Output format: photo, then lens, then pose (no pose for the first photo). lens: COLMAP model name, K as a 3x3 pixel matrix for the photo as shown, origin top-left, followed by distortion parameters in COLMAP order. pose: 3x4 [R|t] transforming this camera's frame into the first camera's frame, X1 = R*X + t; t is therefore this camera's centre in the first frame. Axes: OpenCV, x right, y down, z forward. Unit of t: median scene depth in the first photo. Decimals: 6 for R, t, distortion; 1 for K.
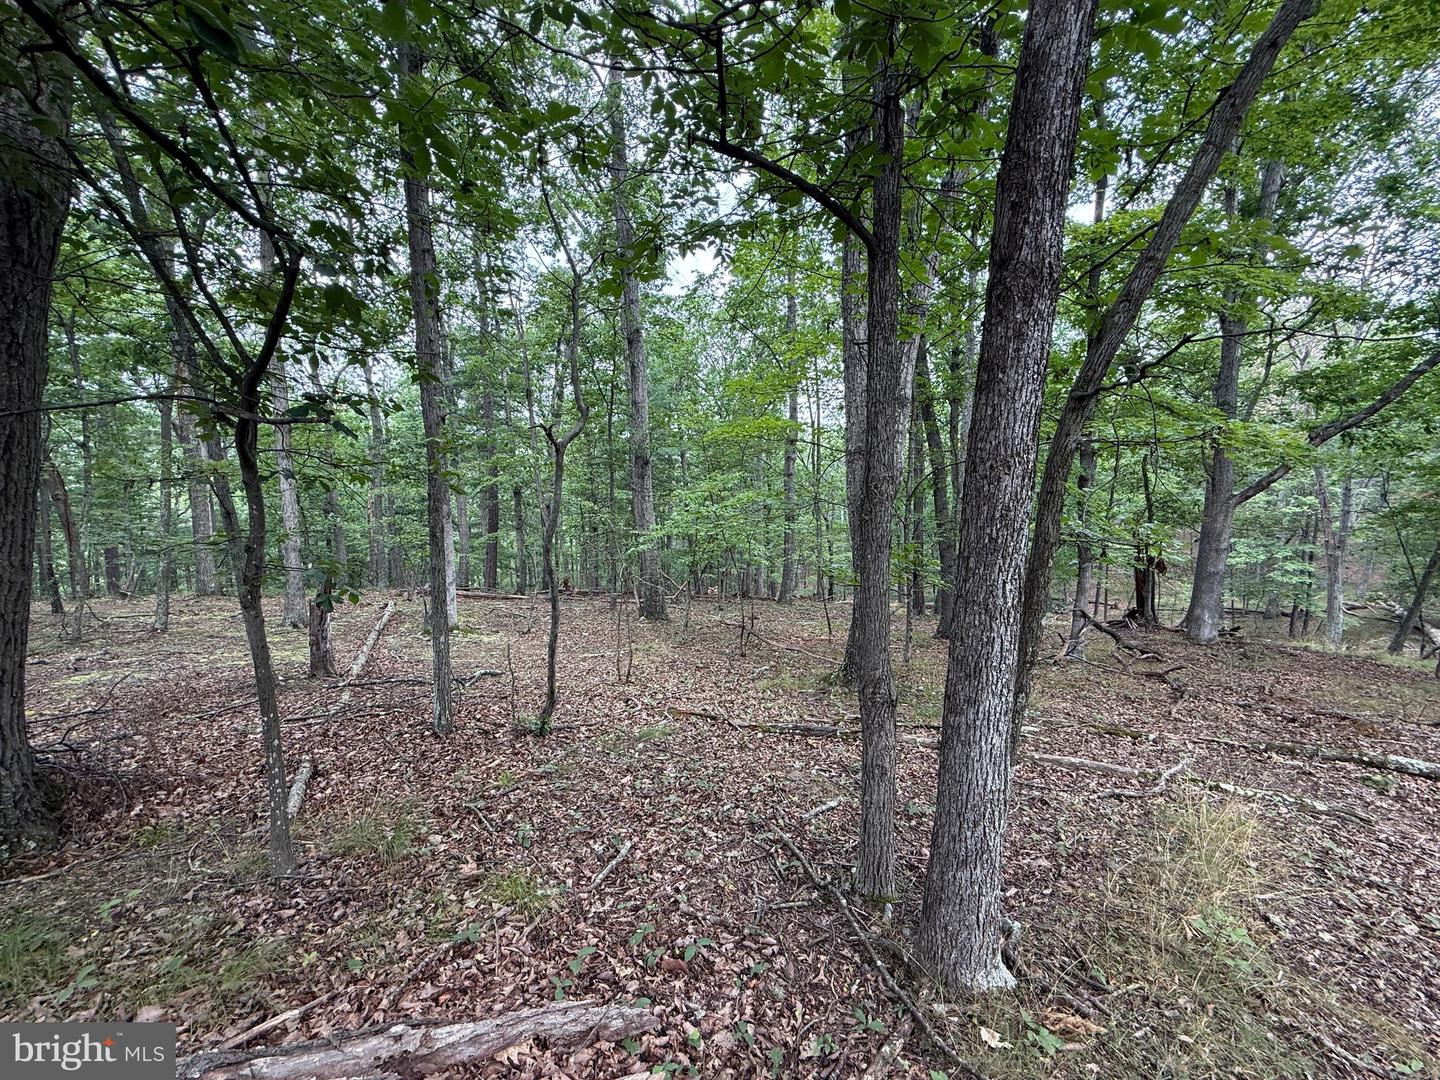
lens RADIAL K [[572.7, 0, 717.3], [0, 572.7, 532.0], [0, 0, 1]] dist [0.000292, -0.000574]
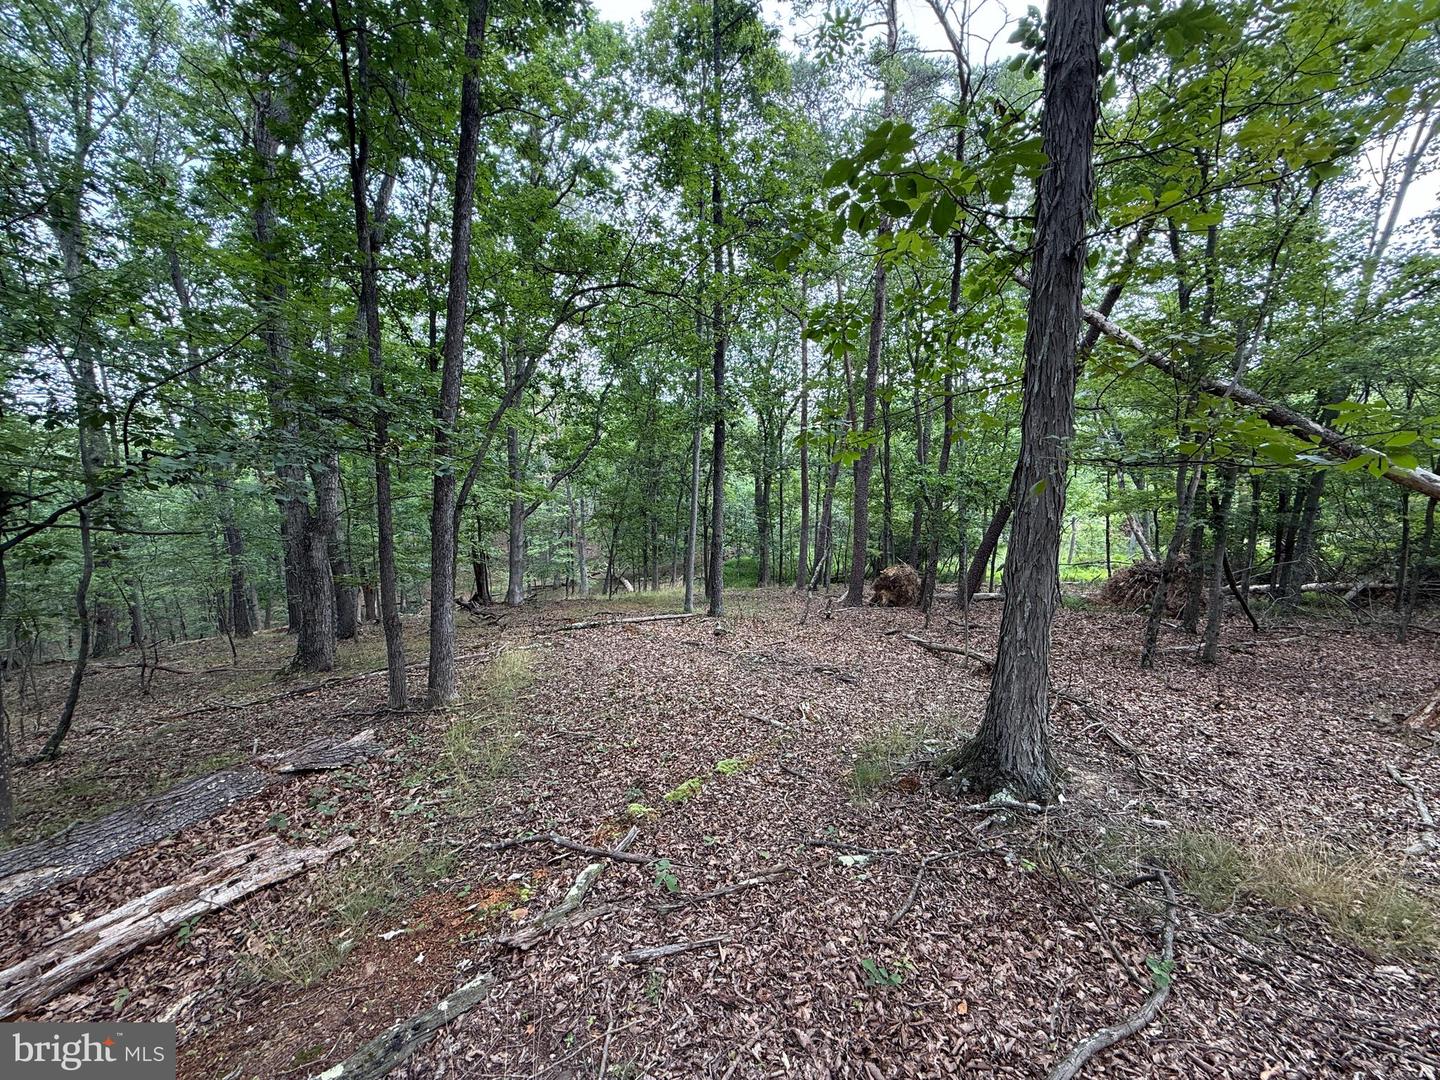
lens RADIAL K [[572.7, 0, 717.7], [0, 572.7, 536.4], [0, 0, 1]] dist [0.000292, -0.000574]
pose [[0.501933, -0.073492, 0.861779, -0.159305], [0.080799, 0.996010, 0.037878, -0.008557], [-0.861124, 0.050619, 0.505868, -0.207808]]
